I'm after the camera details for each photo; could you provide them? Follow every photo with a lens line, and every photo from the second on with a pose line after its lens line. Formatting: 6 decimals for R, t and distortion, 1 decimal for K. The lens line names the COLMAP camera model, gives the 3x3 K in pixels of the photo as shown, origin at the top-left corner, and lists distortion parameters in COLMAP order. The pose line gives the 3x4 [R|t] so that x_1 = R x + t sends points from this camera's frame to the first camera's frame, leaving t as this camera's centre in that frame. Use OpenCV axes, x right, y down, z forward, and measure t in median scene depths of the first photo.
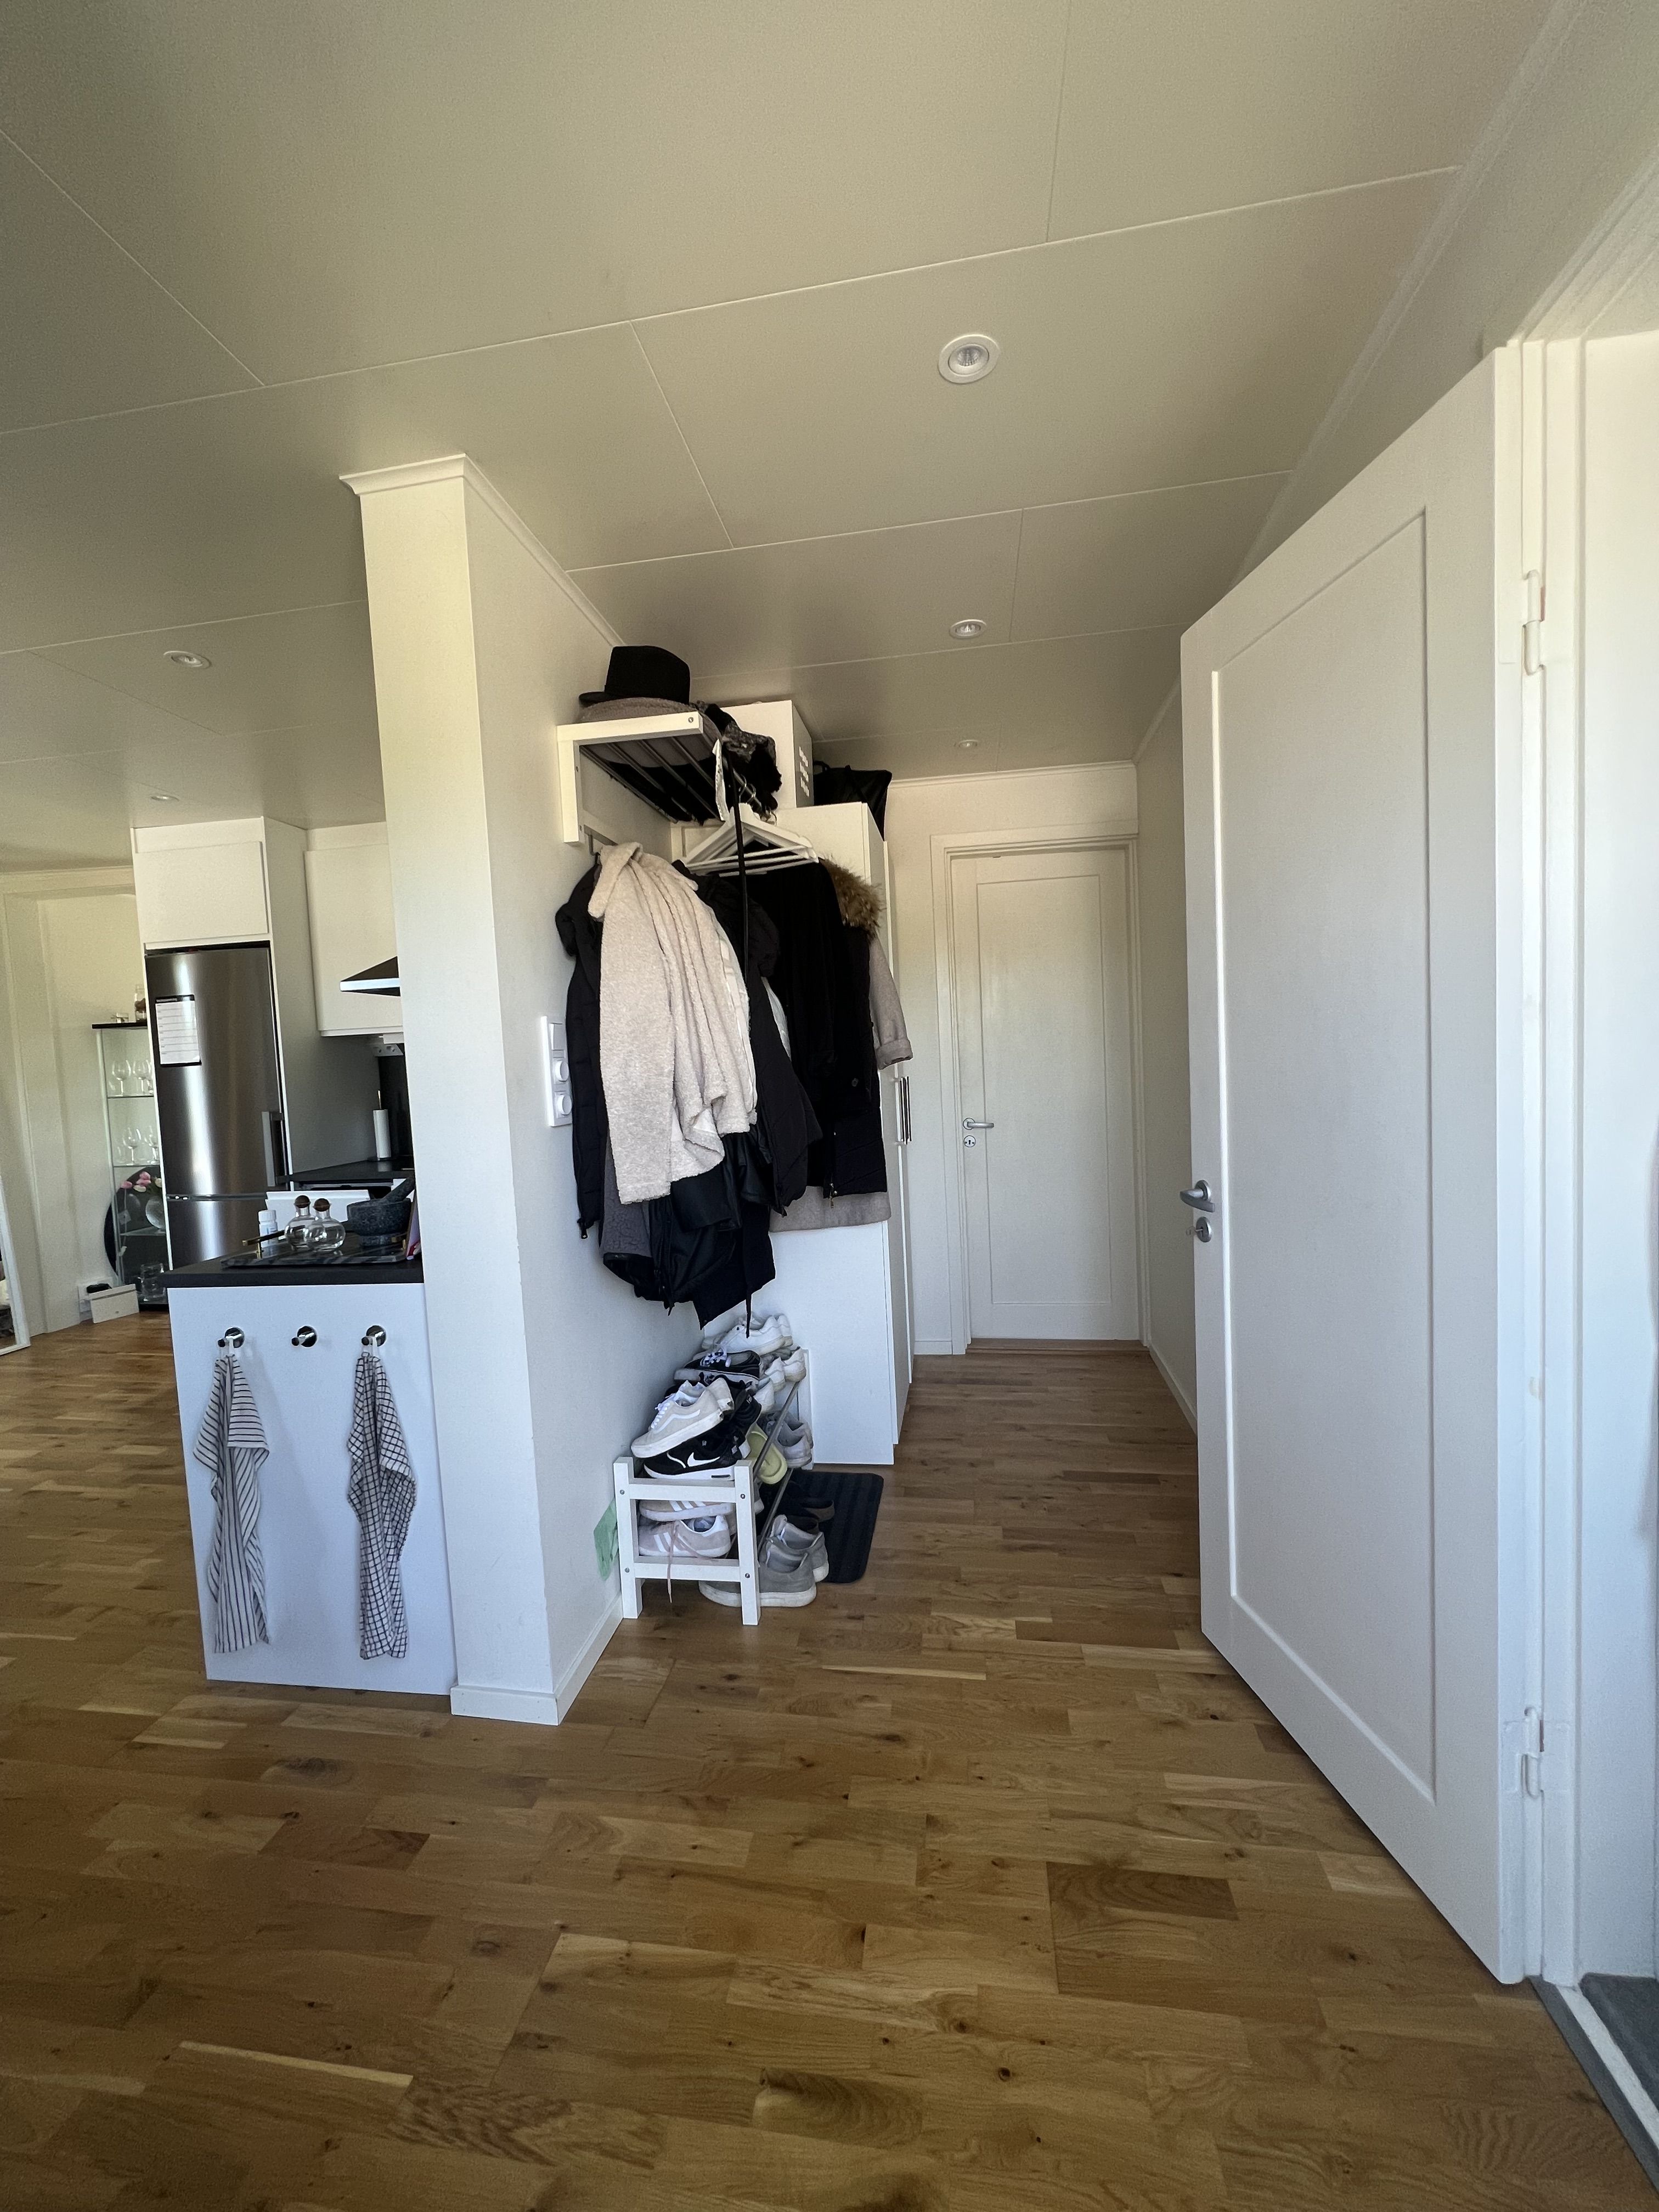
lens RADIAL K [[887.6, 0, 823.5], [0, 887.6, 1111.1], [0, 0, 1]] dist [0.000314, 0.000202]
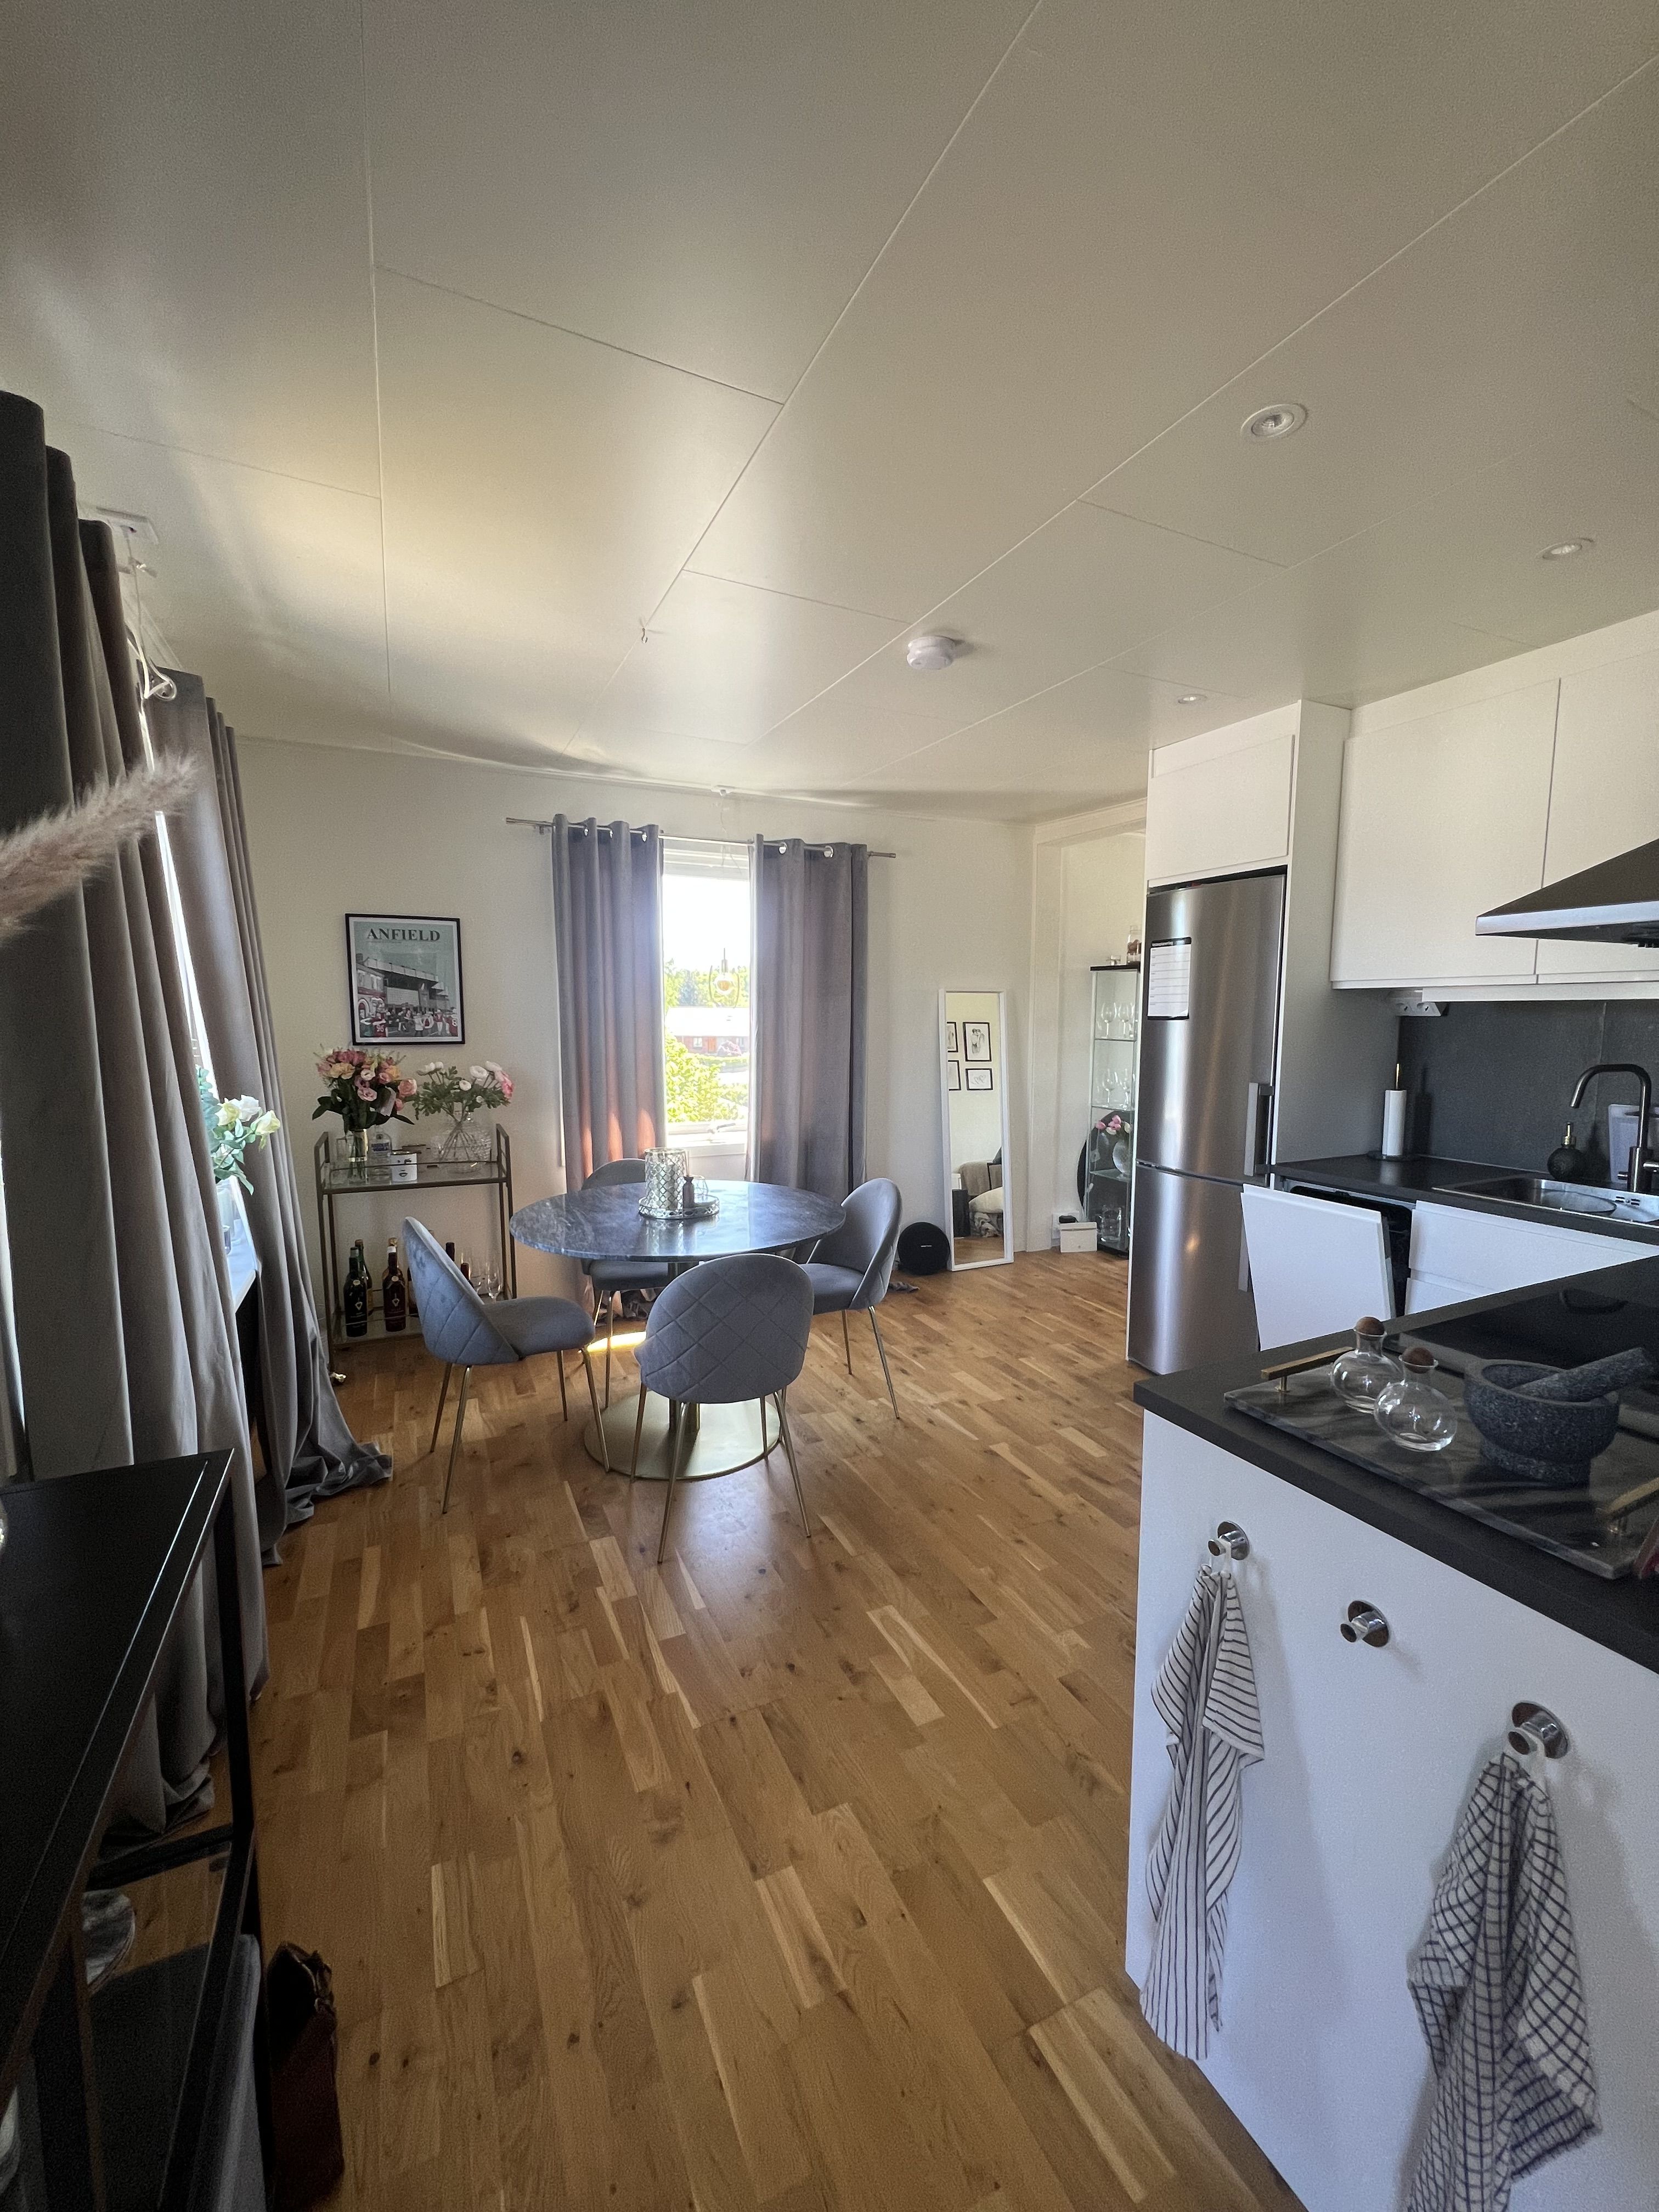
lens RADIAL K [[887.6, 0, 829.6], [0, 887.6, 1108.2], [0, 0, 1]] dist [0.000314, 0.000202]
pose [[0.567464, 0.136558, -0.811995, -0.180834], [-0.077484, 0.990632, 0.112451, -0.035016], [0.819744, -0.000895, 0.572729, 0.213448]]
